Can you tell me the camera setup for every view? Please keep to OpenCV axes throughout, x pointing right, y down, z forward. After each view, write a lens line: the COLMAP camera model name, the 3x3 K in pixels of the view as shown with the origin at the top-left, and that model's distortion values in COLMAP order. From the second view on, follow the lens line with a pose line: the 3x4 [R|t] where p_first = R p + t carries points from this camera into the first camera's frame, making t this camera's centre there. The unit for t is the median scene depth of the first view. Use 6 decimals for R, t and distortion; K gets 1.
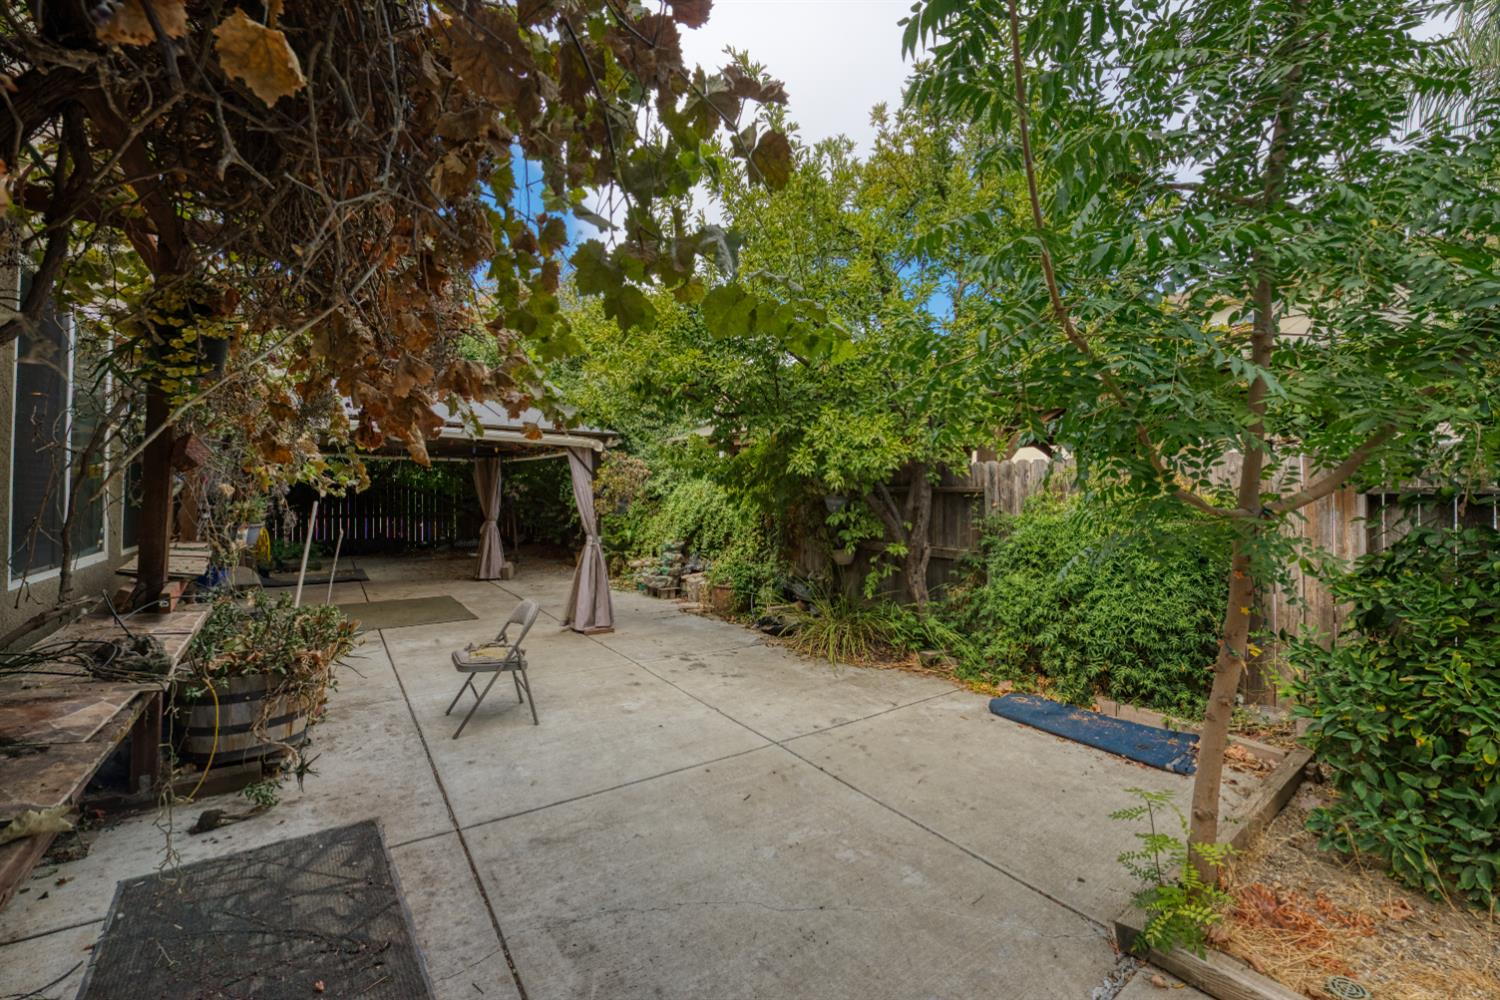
lens RADIAL K [[603.3, 0, 743.6], [0, 603.3, 489.7], [0, 0, 1]] dist [-0.009868, -0.004262]
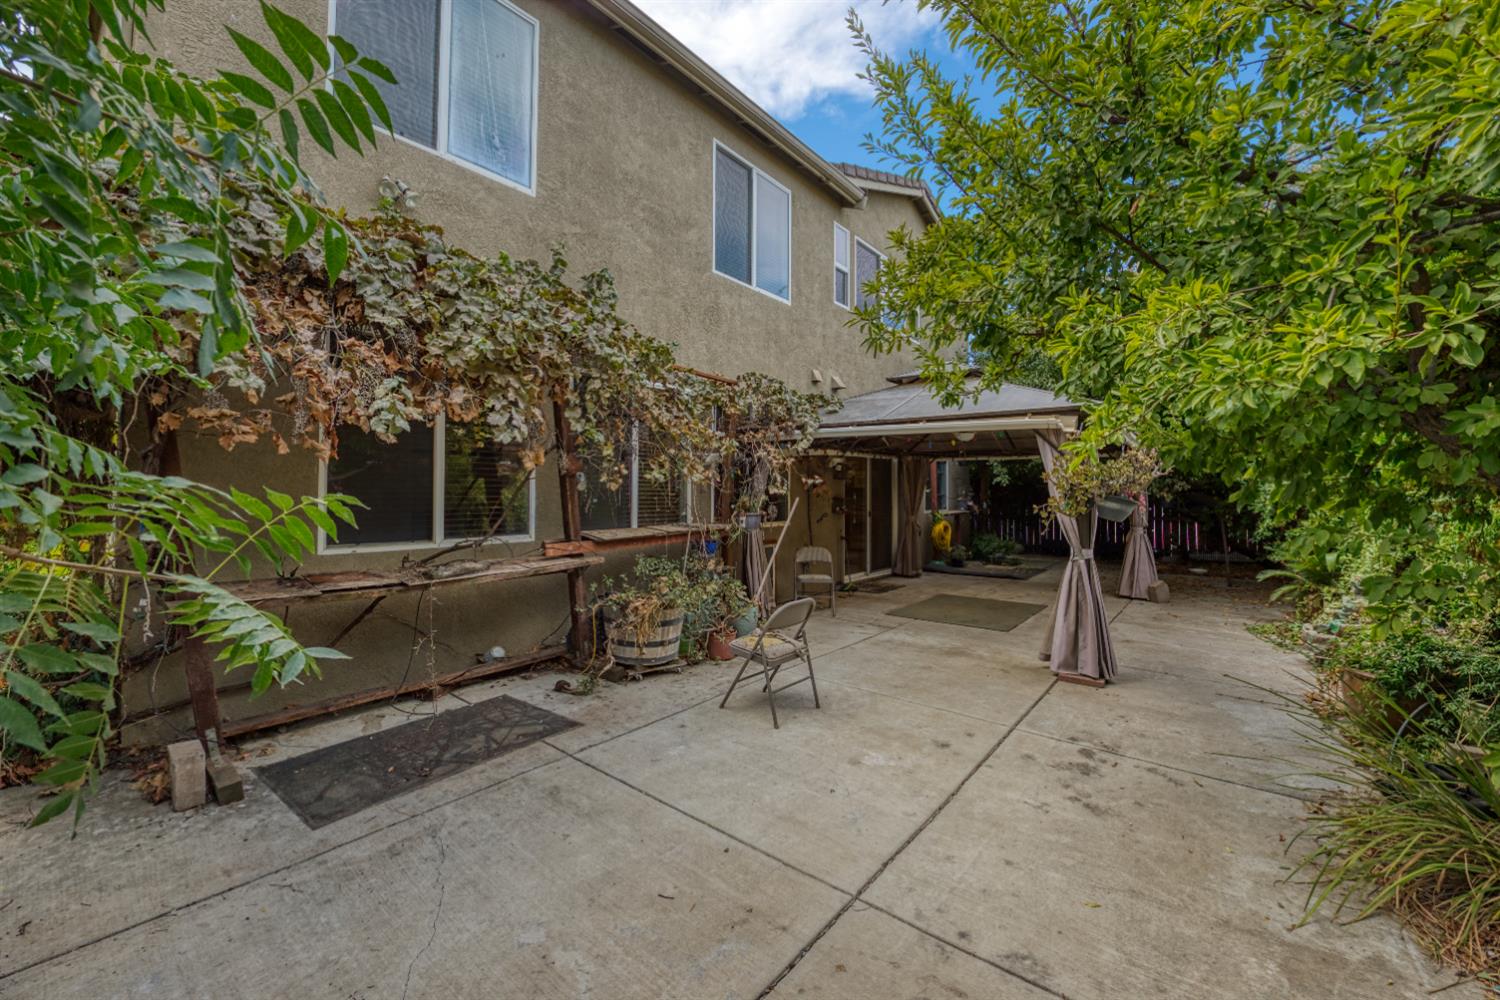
lens RADIAL K [[603.3, 0, 743.6], [0, 603.3, 489.7], [0, 0, 1]] dist [-0.009868, -0.004262]
pose [[0.268461, -0.010440, -0.963234, 0.771665], [0.004720, 0.999944, -0.009523, 0.026373], [0.963279, -0.001990, 0.268496, 0.936667]]
